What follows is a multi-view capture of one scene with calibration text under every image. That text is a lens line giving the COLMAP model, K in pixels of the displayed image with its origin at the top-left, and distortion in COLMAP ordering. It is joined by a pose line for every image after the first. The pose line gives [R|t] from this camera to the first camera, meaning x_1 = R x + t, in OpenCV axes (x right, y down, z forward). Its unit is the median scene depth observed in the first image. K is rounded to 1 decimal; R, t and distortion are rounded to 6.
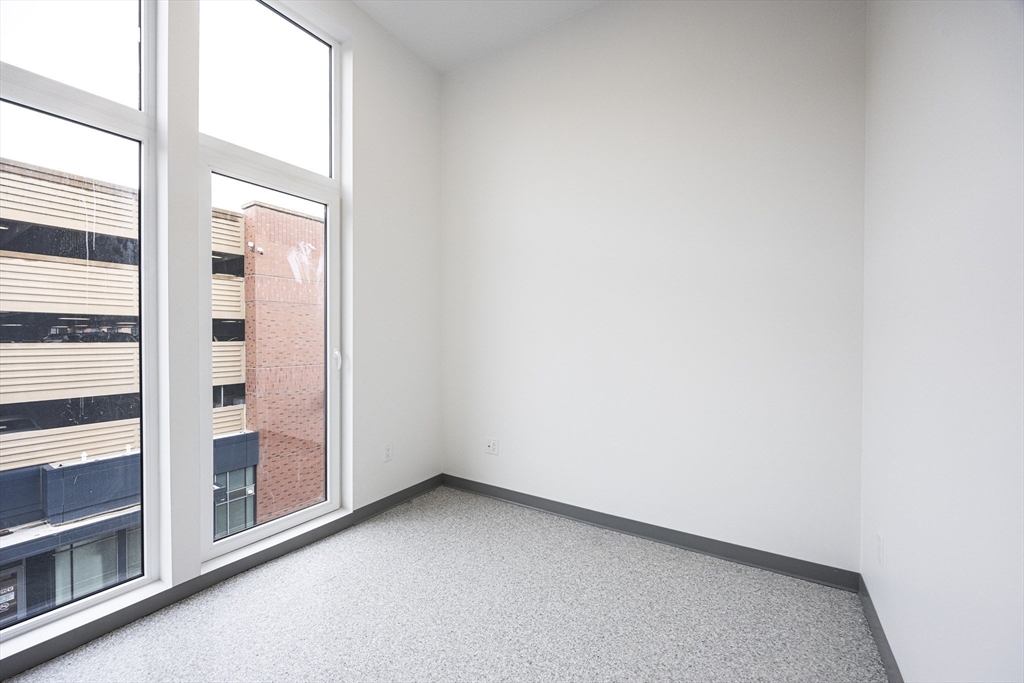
lens RADIAL K [[399.9, 0, 511.5], [0, 399.9, 340.3], [0, 0, 1]] dist [-0.000053, -0.000122]
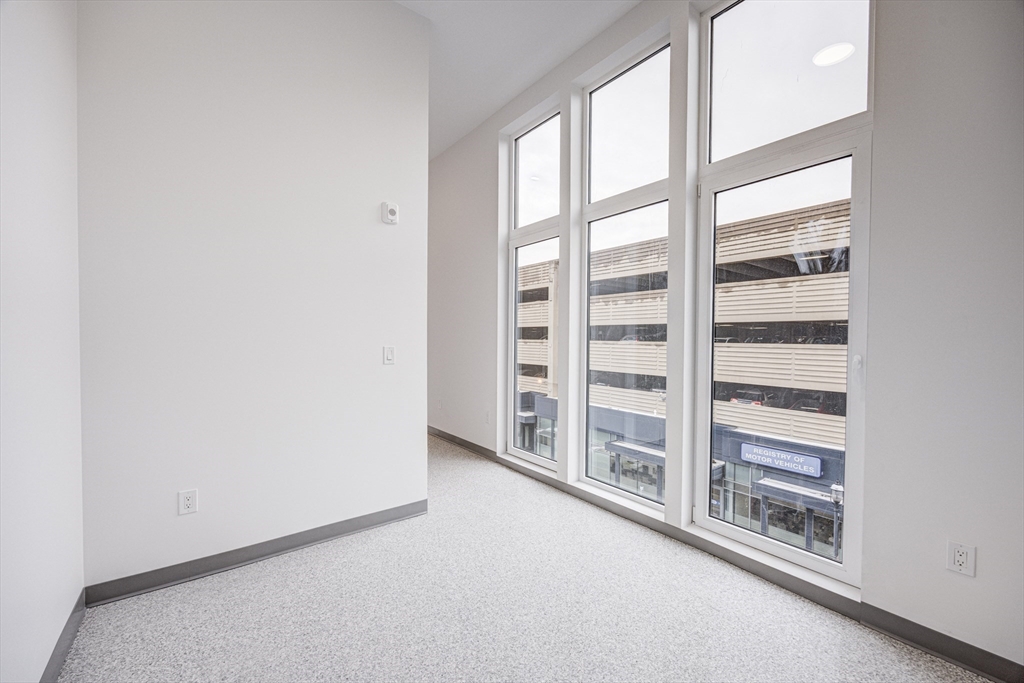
lens RADIAL K [[399.9, 0, 509.9], [0, 399.9, 343.5], [0, 0, 1]] dist [-0.000053, -0.000122]
pose [[-0.342335, 0.008667, -0.939538, 0.586874], [-0.009669, 0.999872, 0.012746, -0.003854], [0.939528, 0.013448, -0.342207, 0.937501]]
